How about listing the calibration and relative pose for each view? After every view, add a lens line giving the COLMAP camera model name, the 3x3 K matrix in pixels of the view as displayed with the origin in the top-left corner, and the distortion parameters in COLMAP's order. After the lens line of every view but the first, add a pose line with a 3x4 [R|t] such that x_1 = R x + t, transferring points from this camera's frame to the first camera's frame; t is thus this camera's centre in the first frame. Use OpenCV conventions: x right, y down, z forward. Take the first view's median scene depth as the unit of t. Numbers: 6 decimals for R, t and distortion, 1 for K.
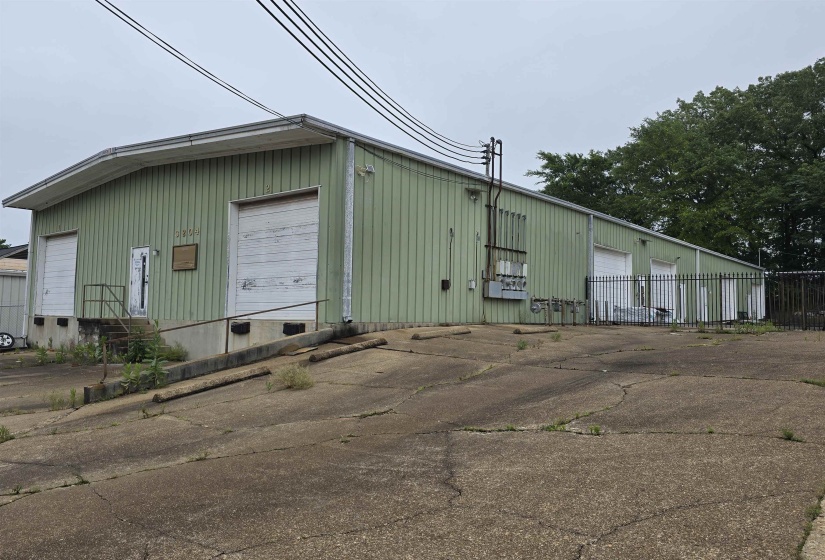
lens RADIAL K [[630.4, 0, 403.6], [0, 630.4, 272.7], [0, 0, 1]] dist [0.085668, -0.105697]
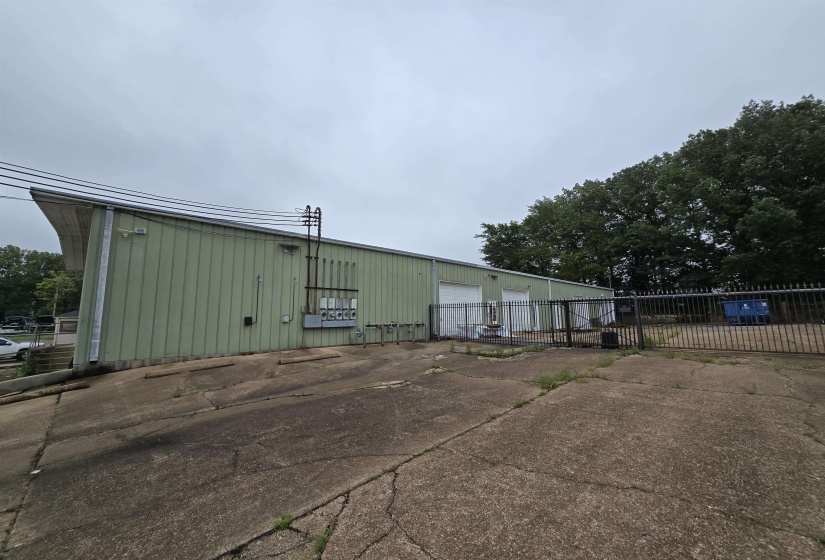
lens RADIAL K [[336.4, 0, 408.0], [0, 336.4, 271.0], [0, 0, 1]] dist [-0.002670, 0.000321]
pose [[0.992803, -0.037381, -0.113771, 0.354415], [0.029488, 0.997091, -0.070278, -0.018124], [0.116067, 0.066417, 0.991018, 0.280974]]
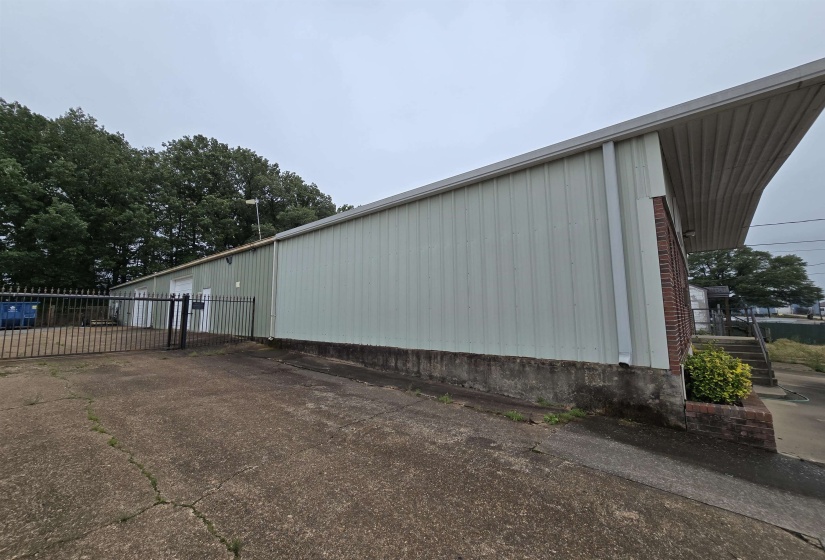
lens RADIAL K [[336.4, 0, 408.0], [0, 336.4, 271.0], [0, 0, 1]] dist [-0.002670, 0.000321]
pose [[0.024225, 0.120878, 0.992372, 0.343052], [-0.066000, 0.990691, -0.119062, -0.017416], [-0.997526, -0.062612, 0.031977, 0.304140]]
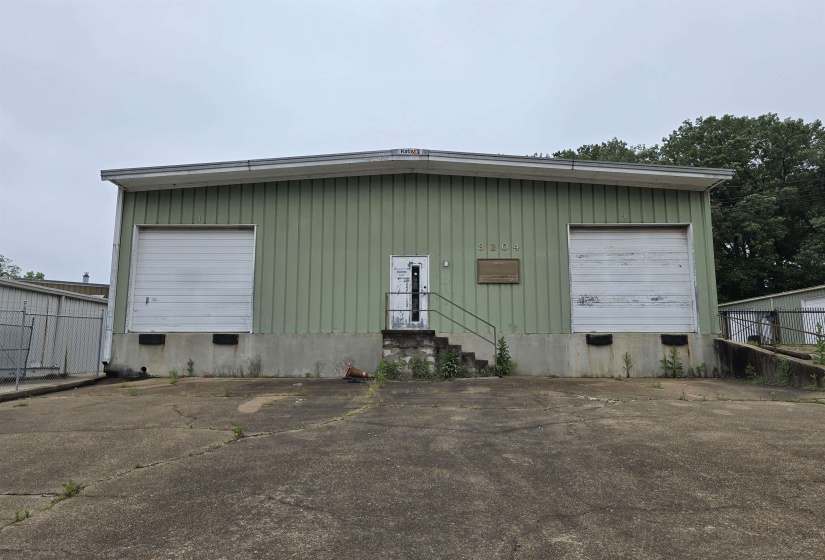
lens RADIAL K [[643.9, 0, 412.6], [0, 643.9, 259.3], [0, 0, 1]] dist [0.043926, -0.001273]
pose [[0.763524, 0.088449, 0.639694, -0.863770], [-0.033723, 0.994685, -0.097282, 0.048093], [-0.644899, 0.052705, 0.762449, 0.238535]]
